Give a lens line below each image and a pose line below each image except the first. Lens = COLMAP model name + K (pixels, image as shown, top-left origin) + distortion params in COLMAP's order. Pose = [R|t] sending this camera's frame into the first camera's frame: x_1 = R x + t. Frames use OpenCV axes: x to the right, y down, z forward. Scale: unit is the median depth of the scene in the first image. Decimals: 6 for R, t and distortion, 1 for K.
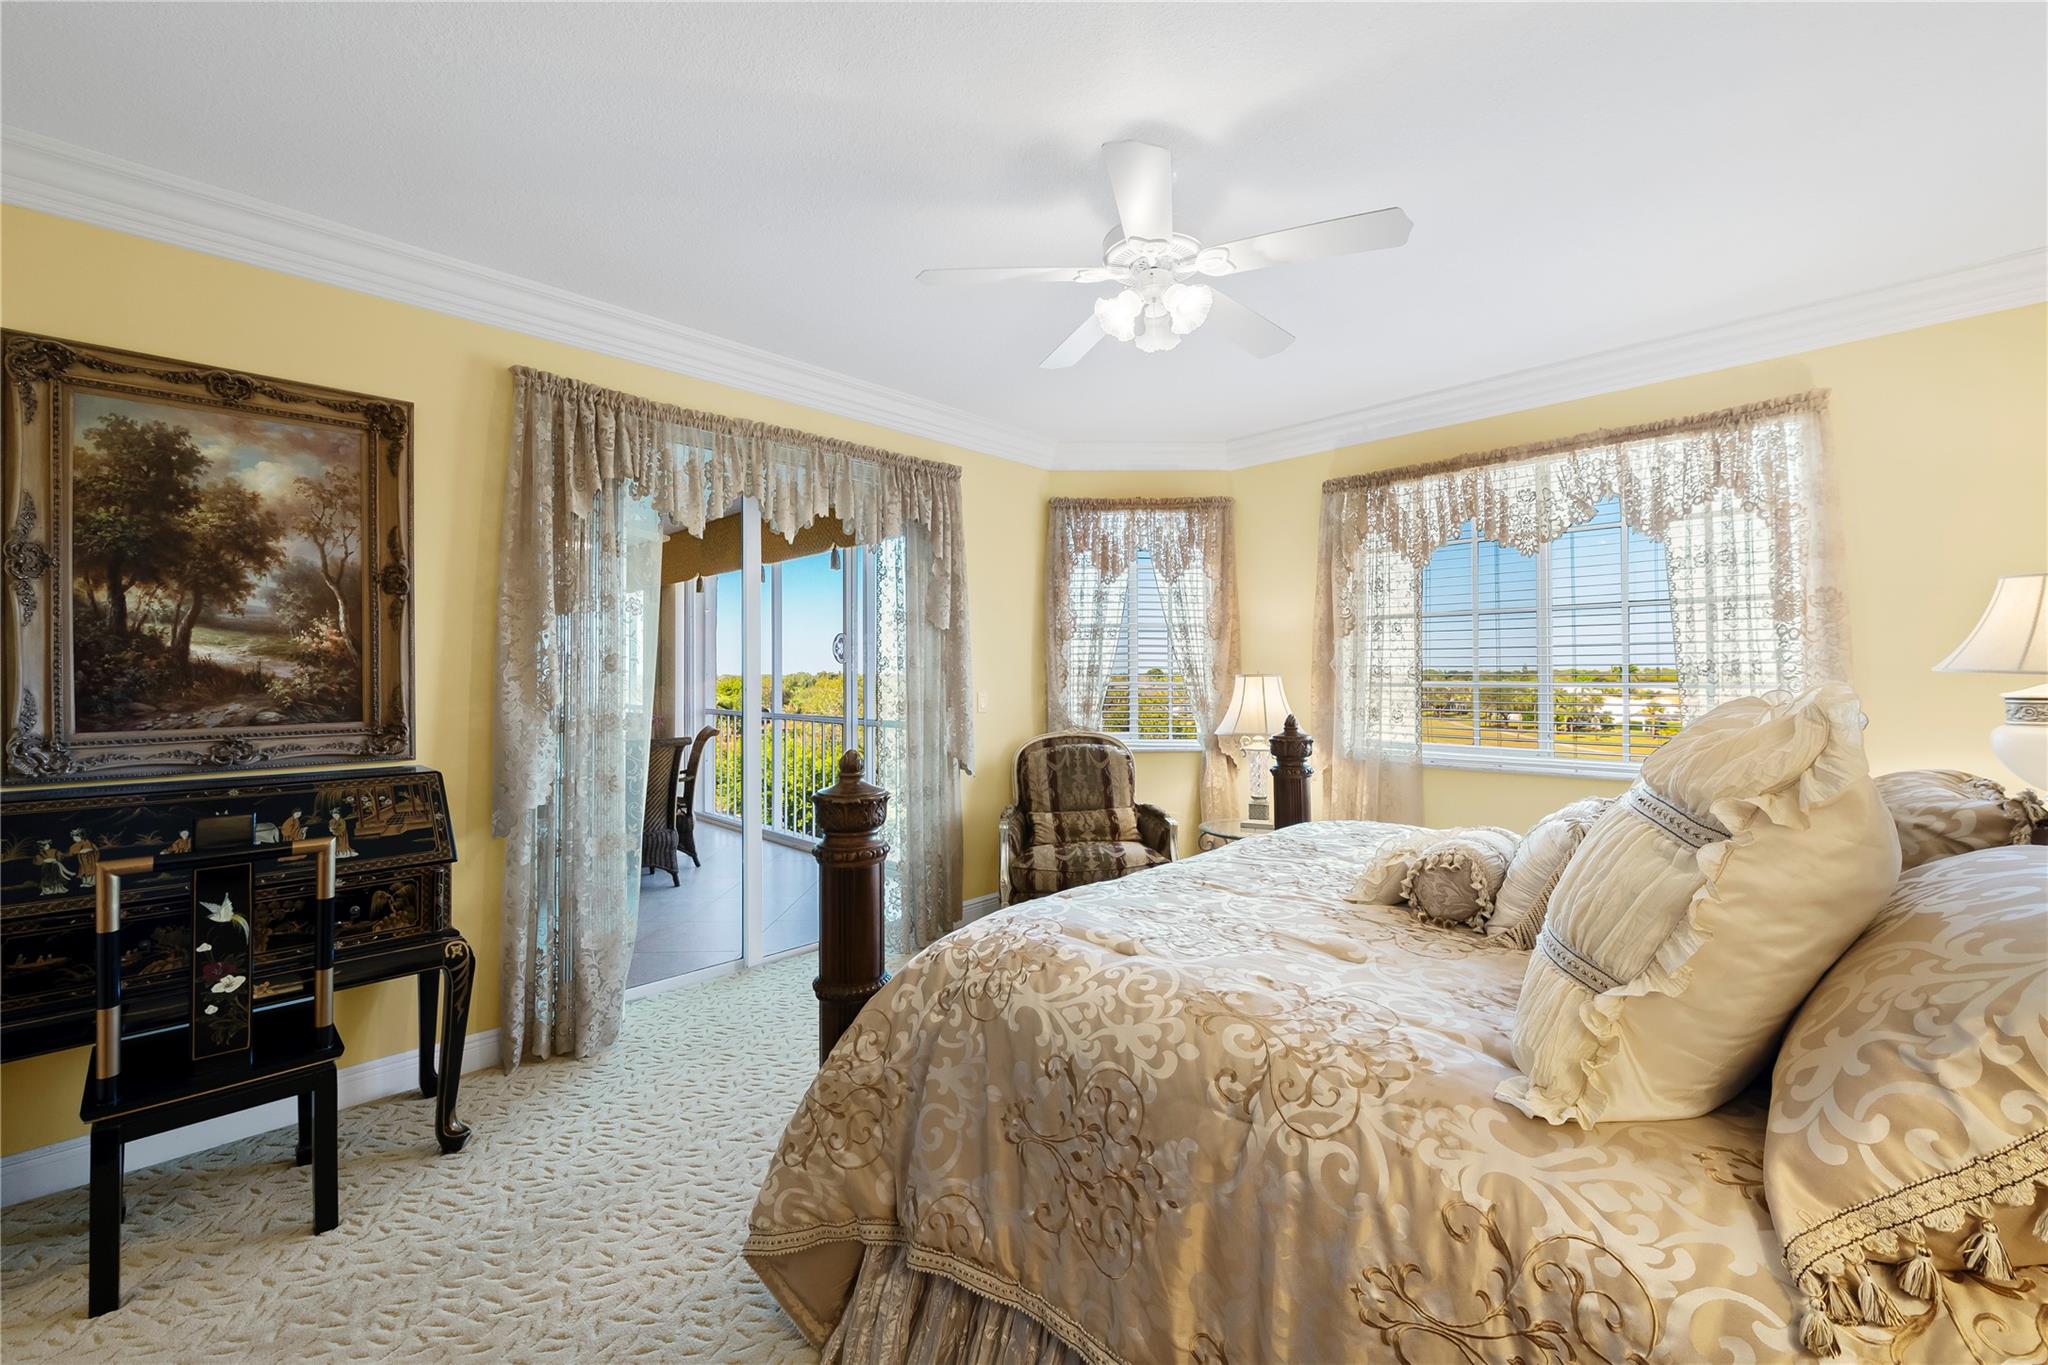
lens RADIAL K [[823.8, 0, 1022.5], [0, 823.8, 672.7], [0, 0, 1]] dist [-0.002252, -0.000434]
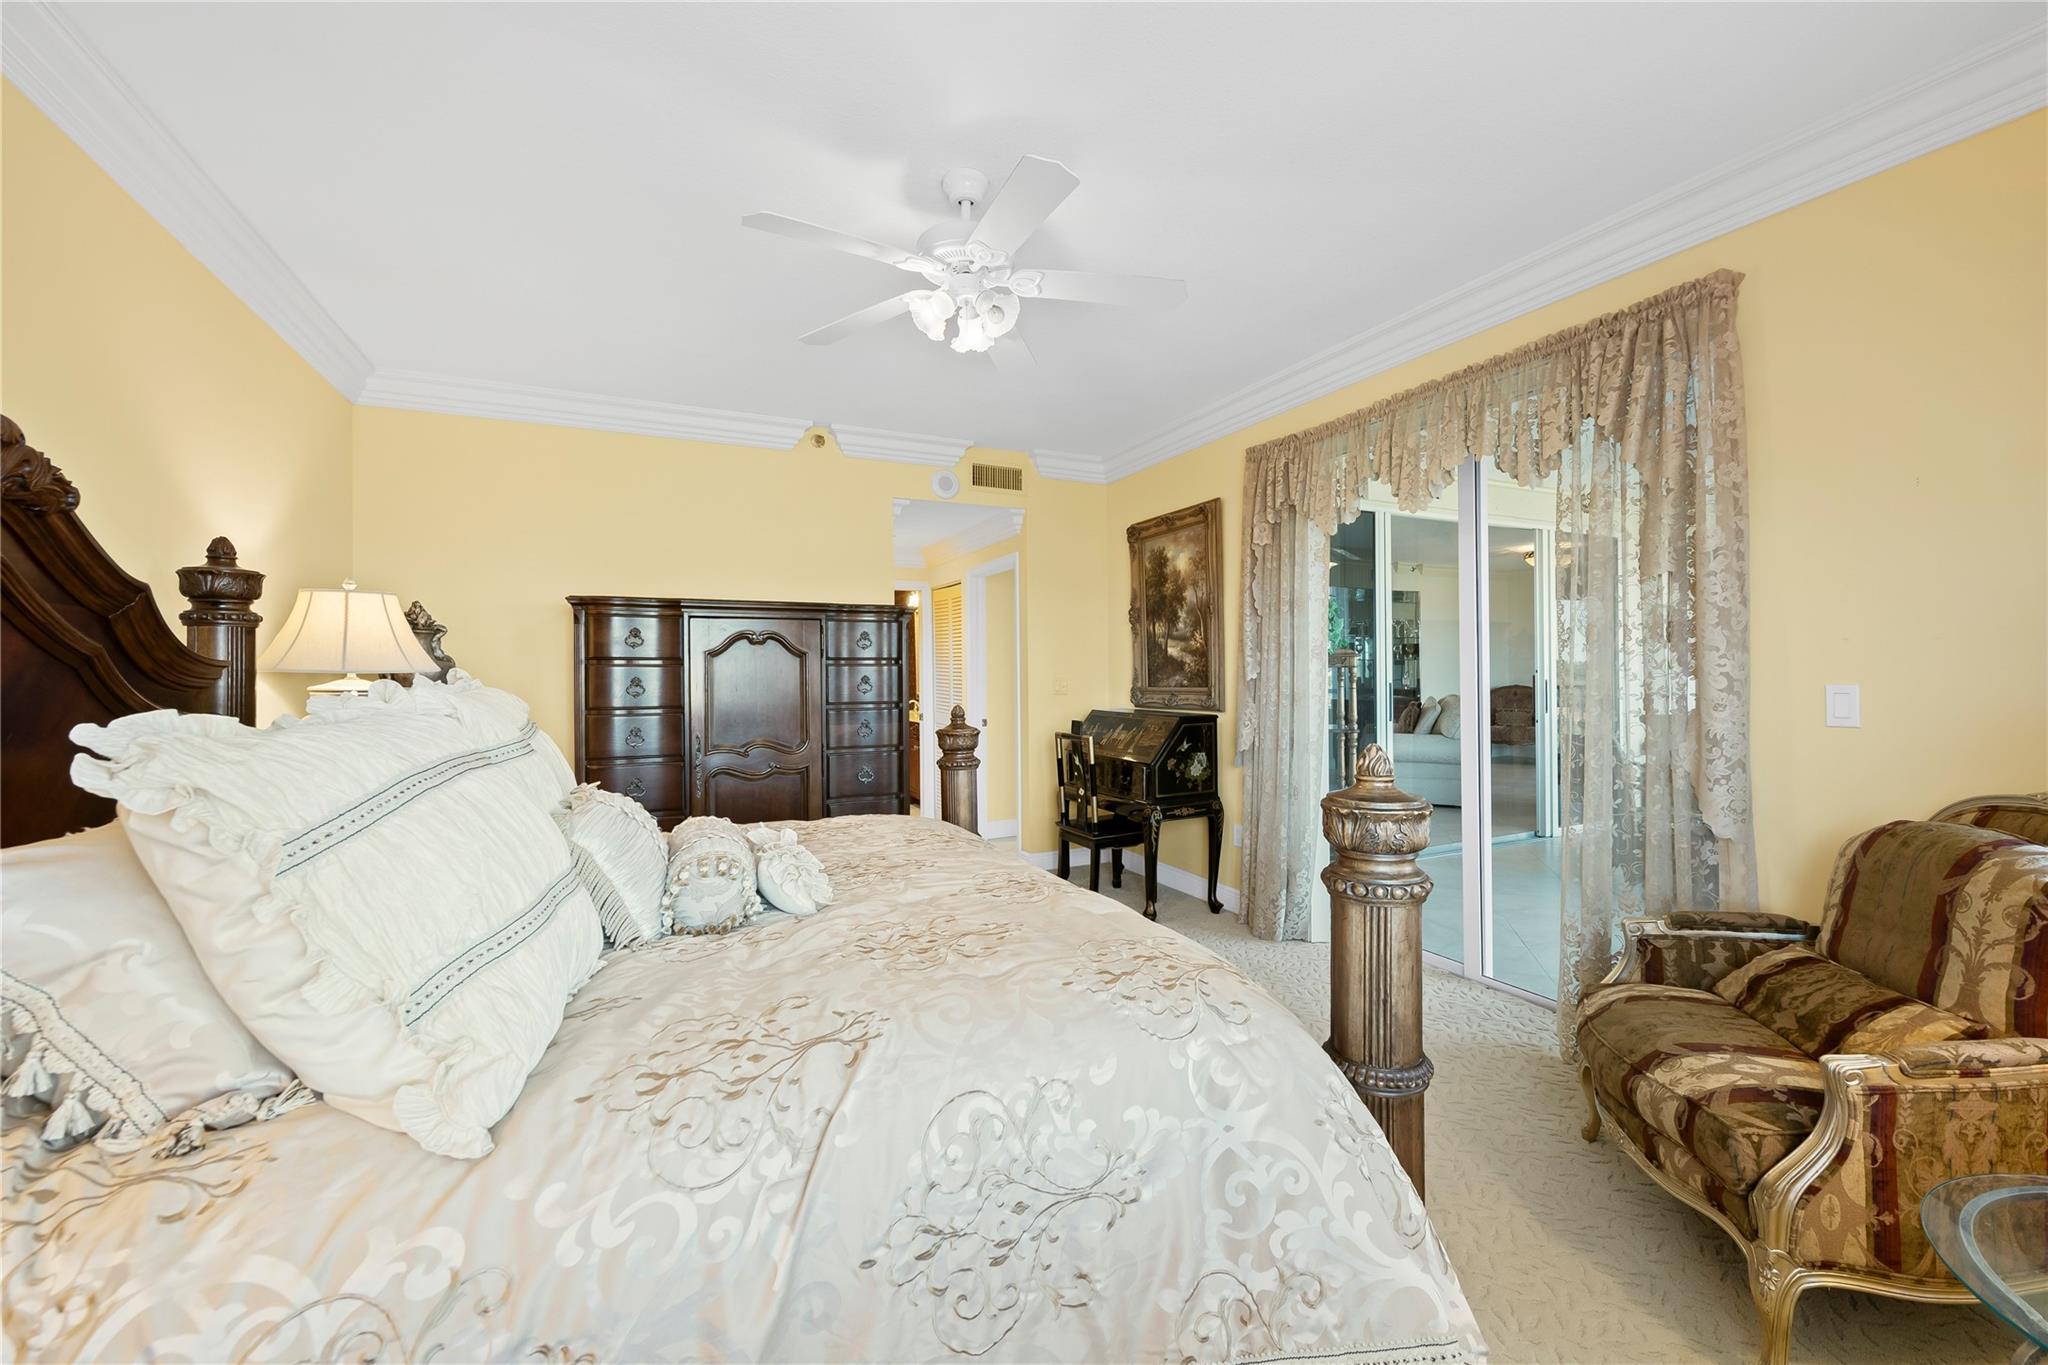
lens RADIAL K [[823.8, 0, 1022.5], [0, 823.8, 672.7], [0, 0, 1]] dist [-0.002252, -0.000434]
pose [[-0.338182, 0.004842, -0.941068, 1.065350], [0.012924, 0.999916, 0.000500, 0.023437], [0.940992, -0.011993, -0.338216, 1.306353]]
